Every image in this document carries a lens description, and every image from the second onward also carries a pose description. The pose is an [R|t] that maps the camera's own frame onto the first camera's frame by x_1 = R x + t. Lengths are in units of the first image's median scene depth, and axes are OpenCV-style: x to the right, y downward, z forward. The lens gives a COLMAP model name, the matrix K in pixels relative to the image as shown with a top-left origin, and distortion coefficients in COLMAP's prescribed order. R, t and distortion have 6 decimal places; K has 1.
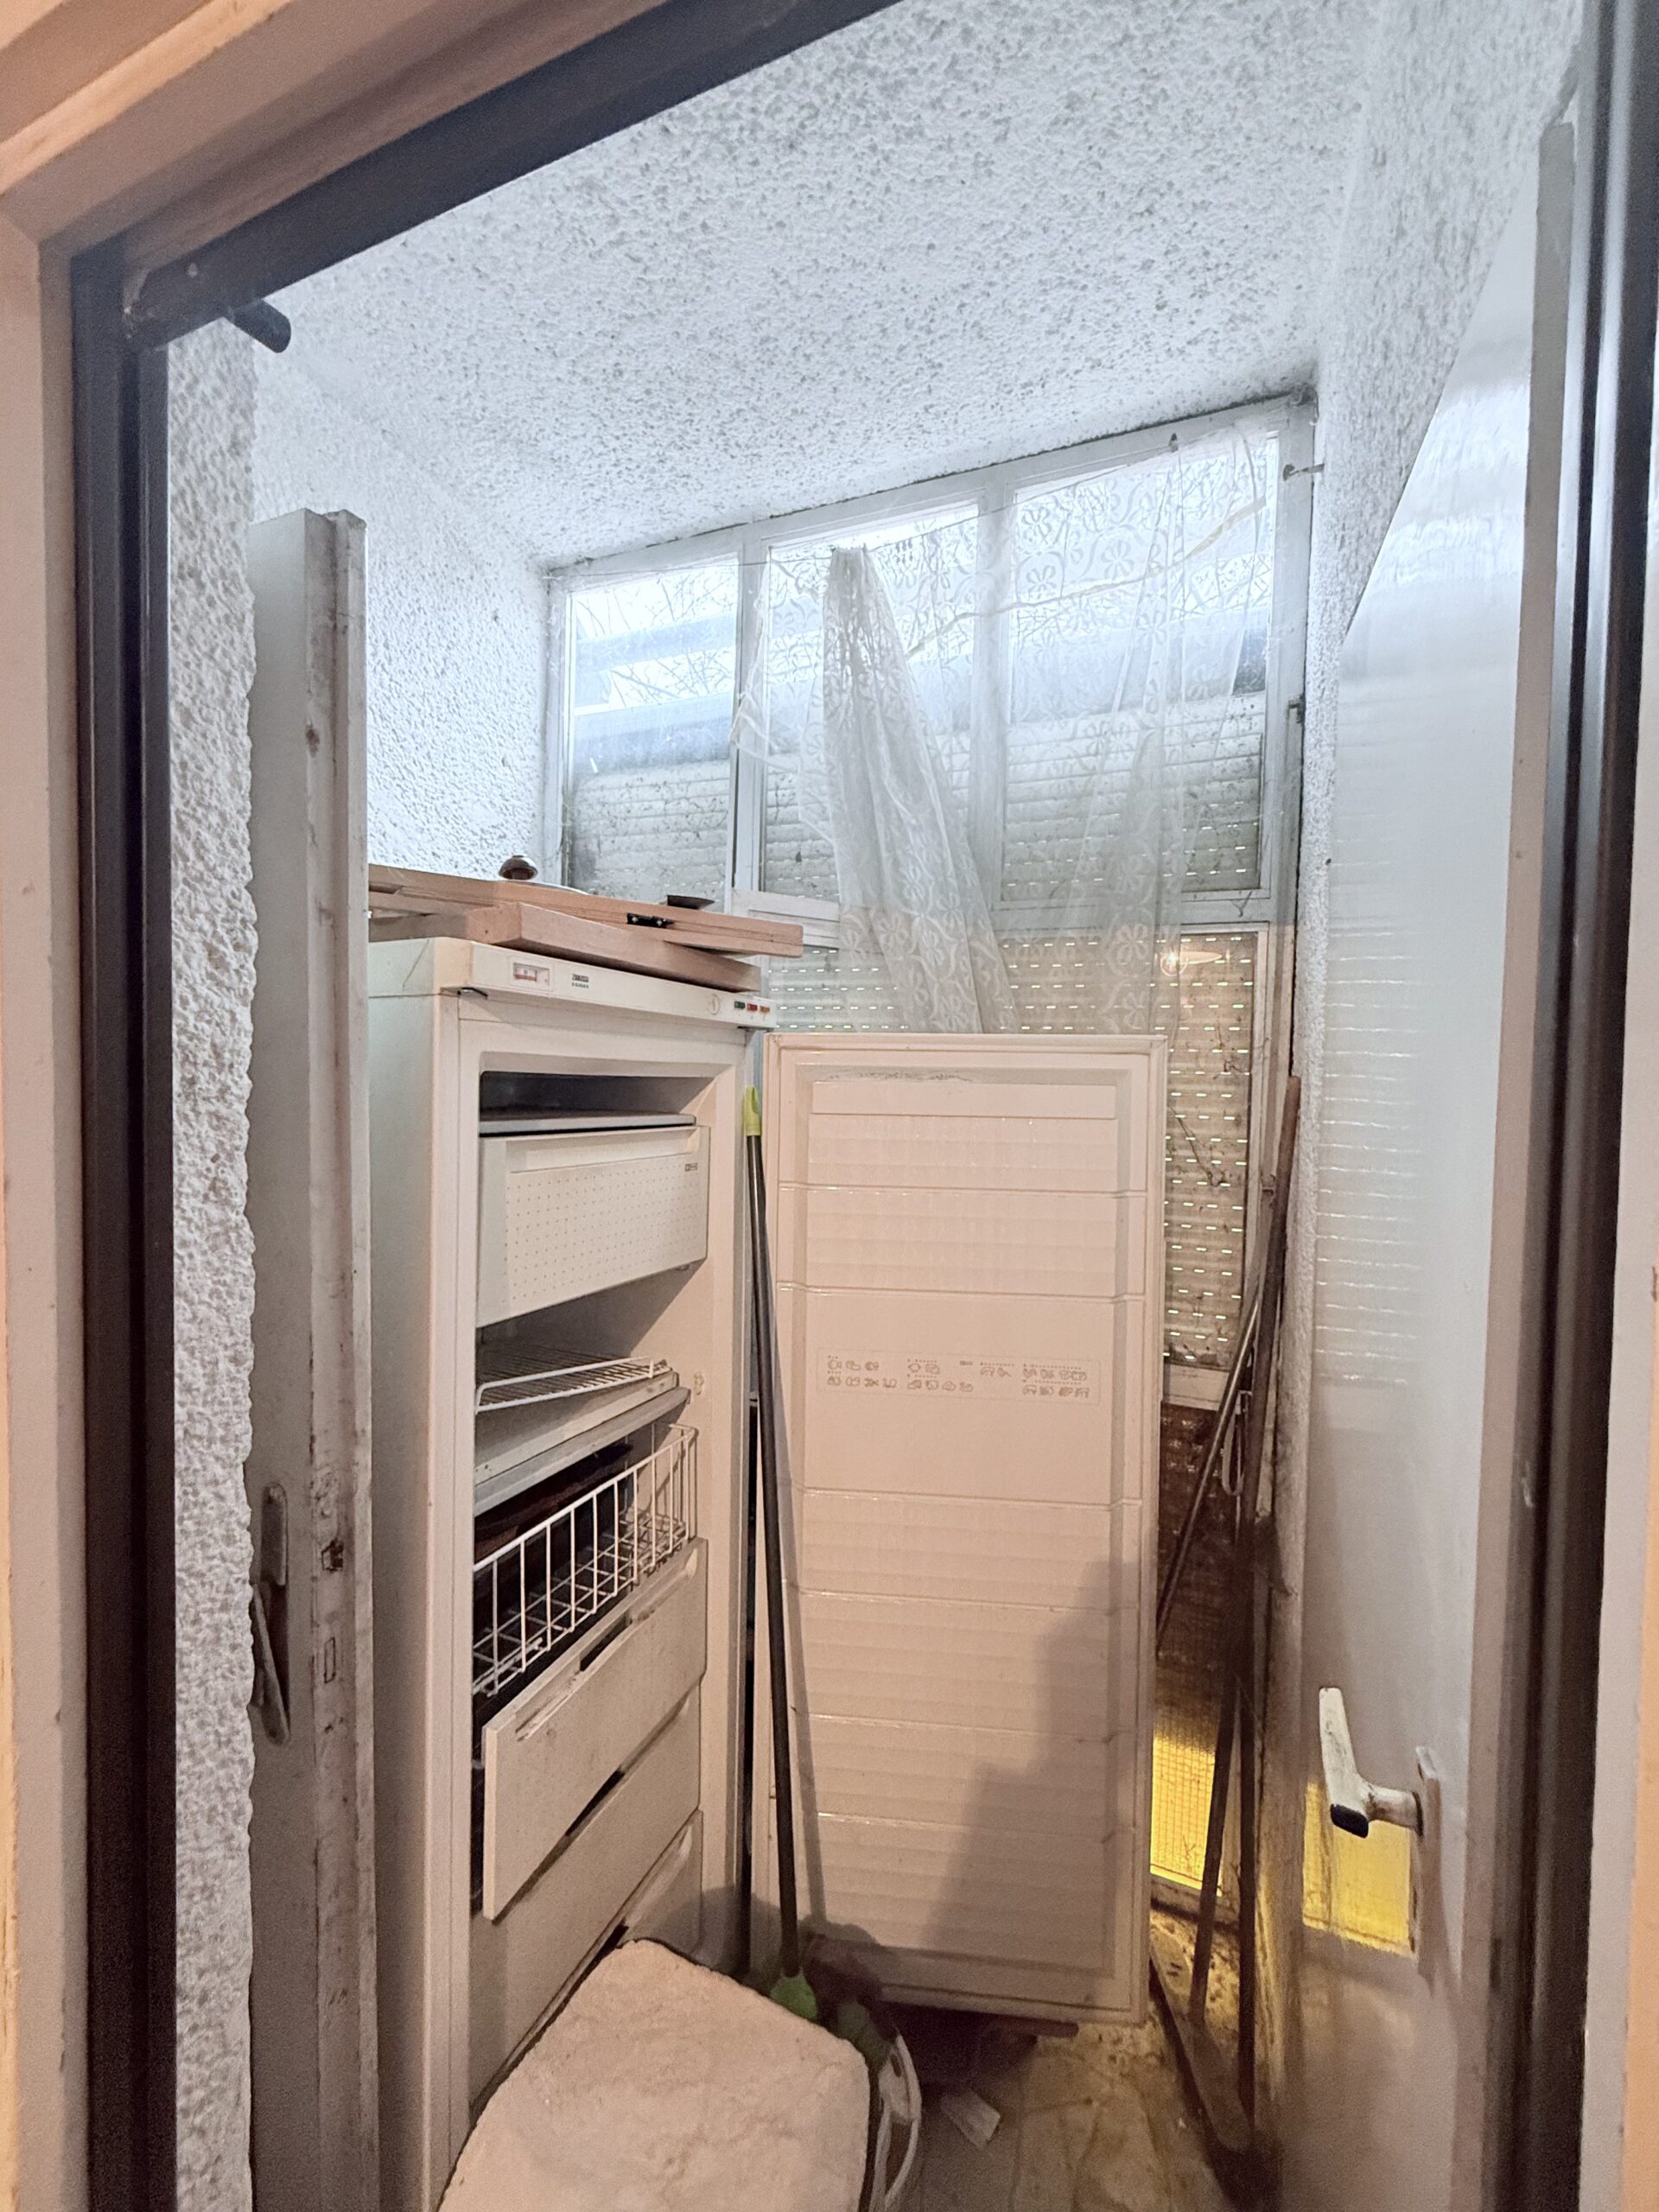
lens RADIAL K [[883.5, 0, 832.4], [0, 883.5, 1102.2], [0, 0, 1]] dist [0.000145, -0.000139]
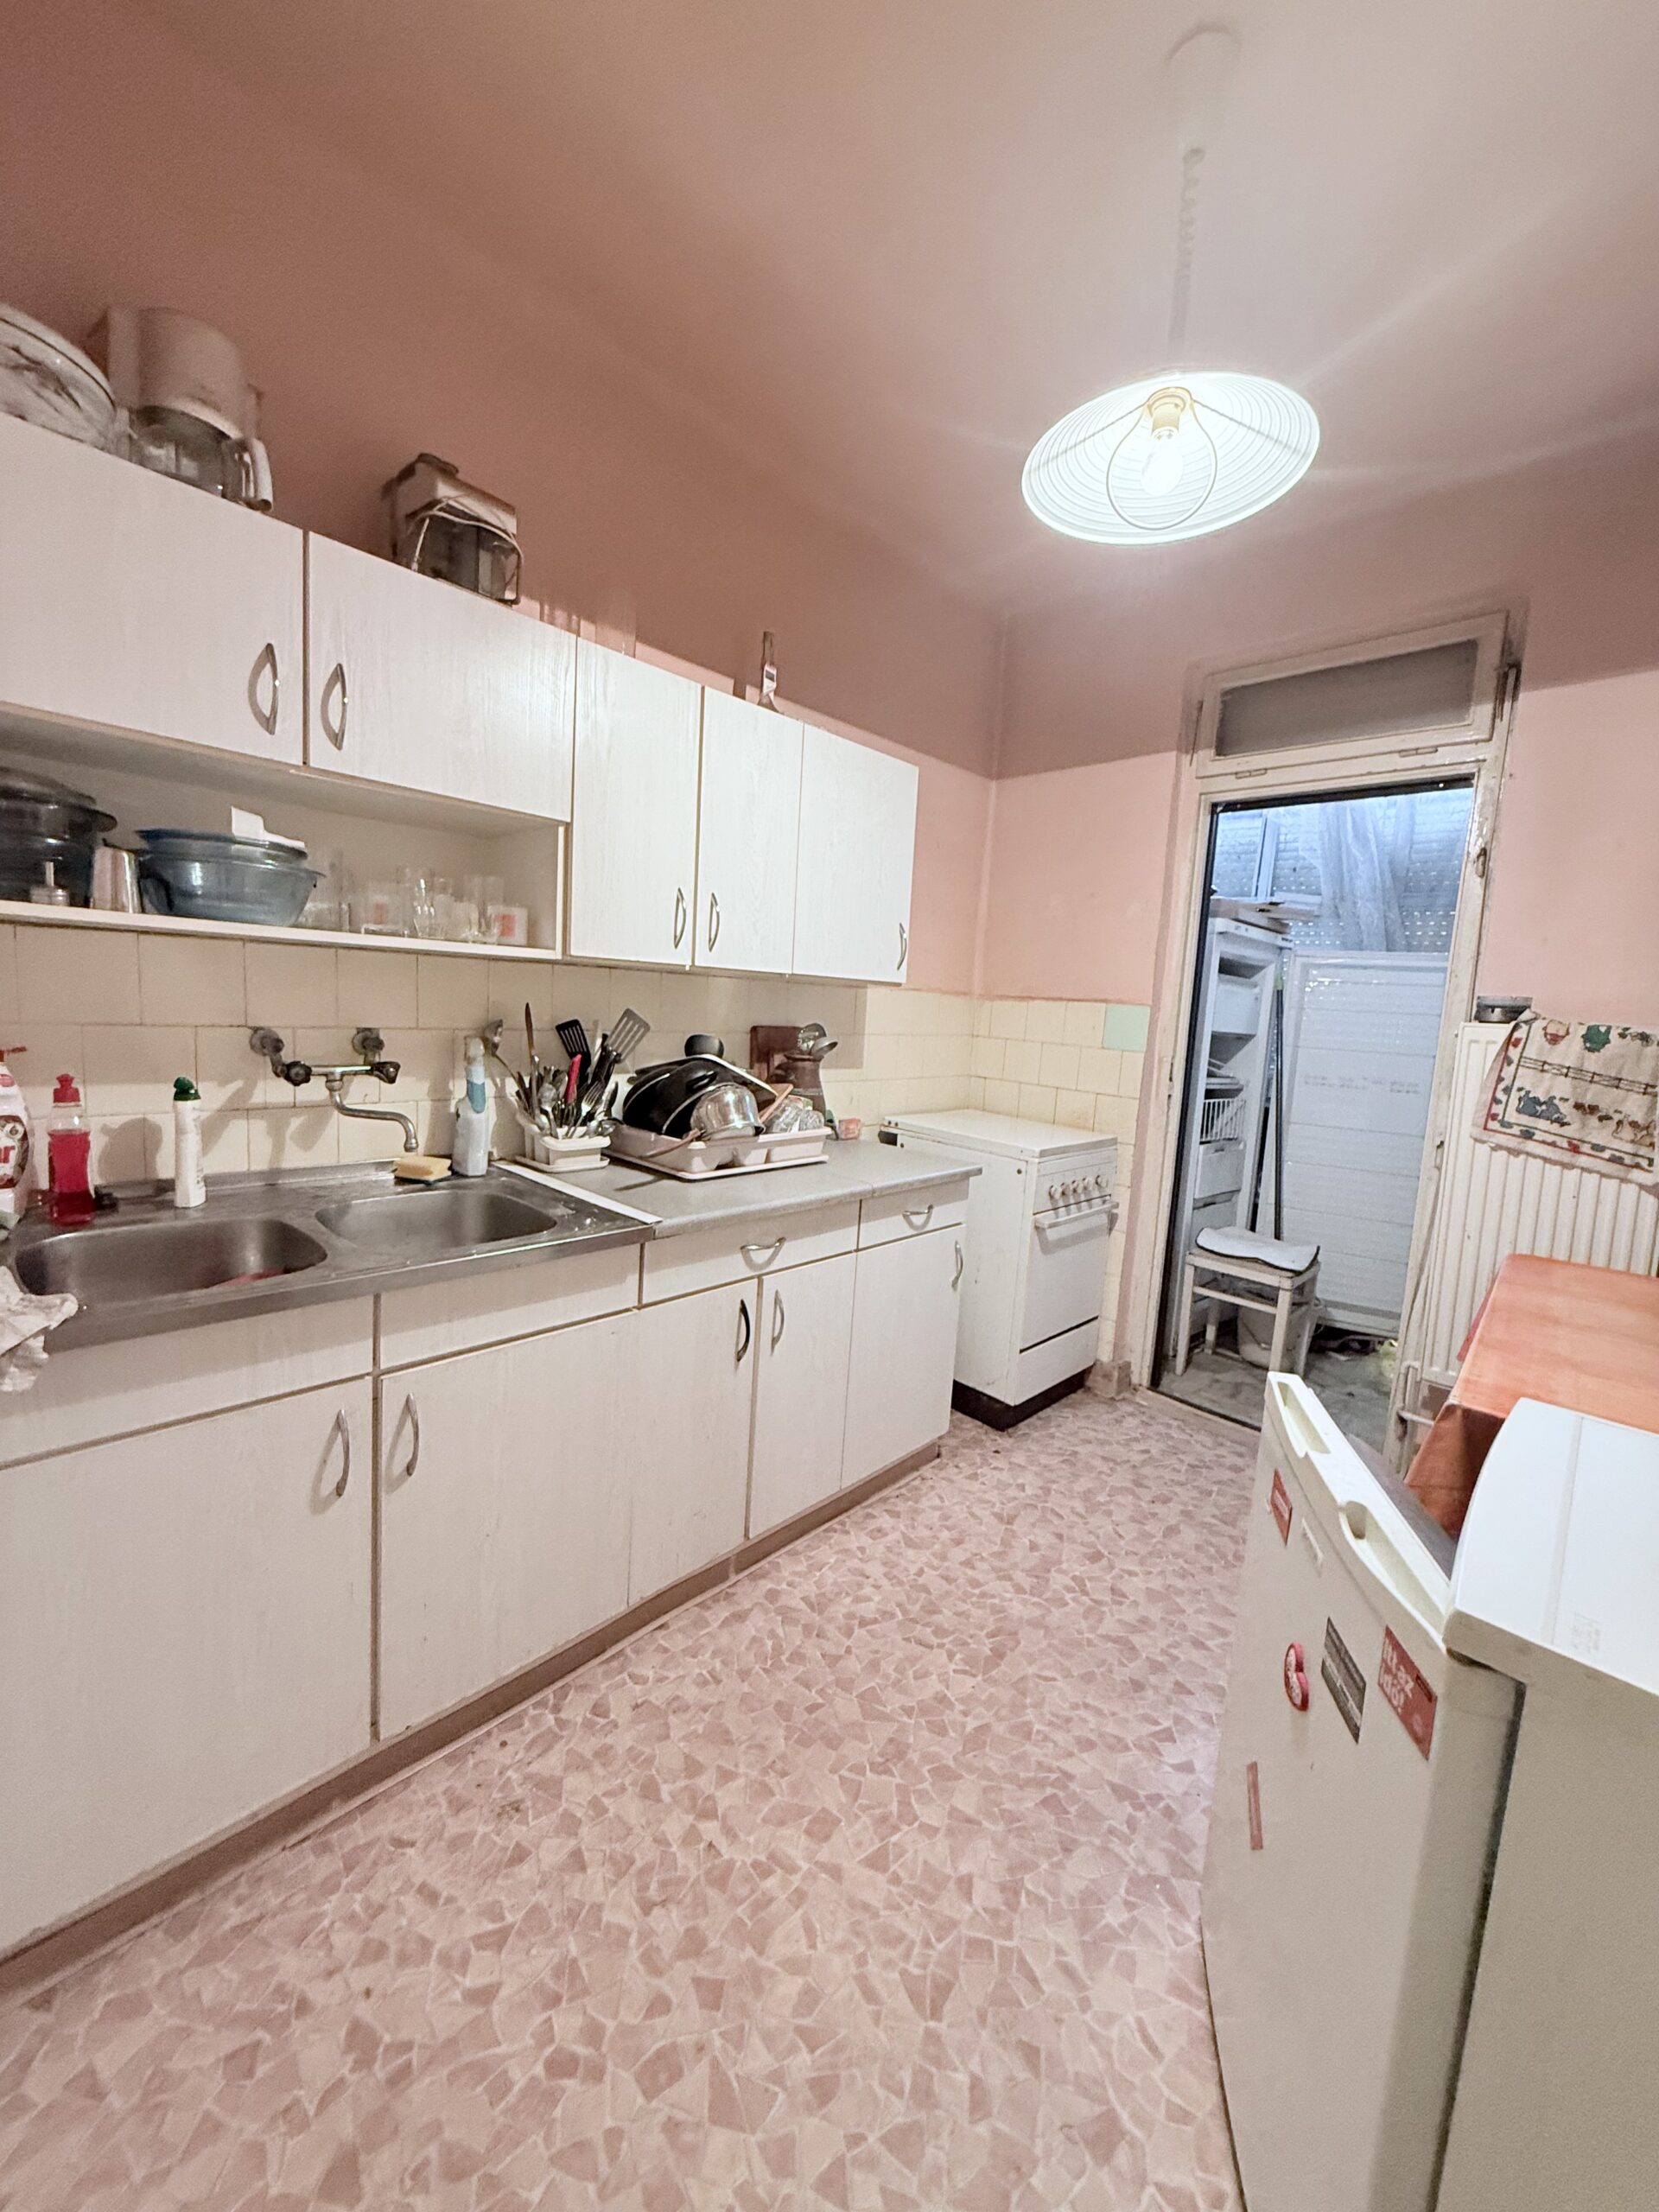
lens RADIAL K [[883.5, 0, 825.7], [0, 883.5, 1092.0], [0, 0, 1]] dist [0.000145, -0.000139]
pose [[0.918772, 0.082046, -0.386168, -0.261031], [-0.057046, 0.995491, 0.075780, 0.196300], [0.390644, -0.047595, 0.919311, -1.745260]]
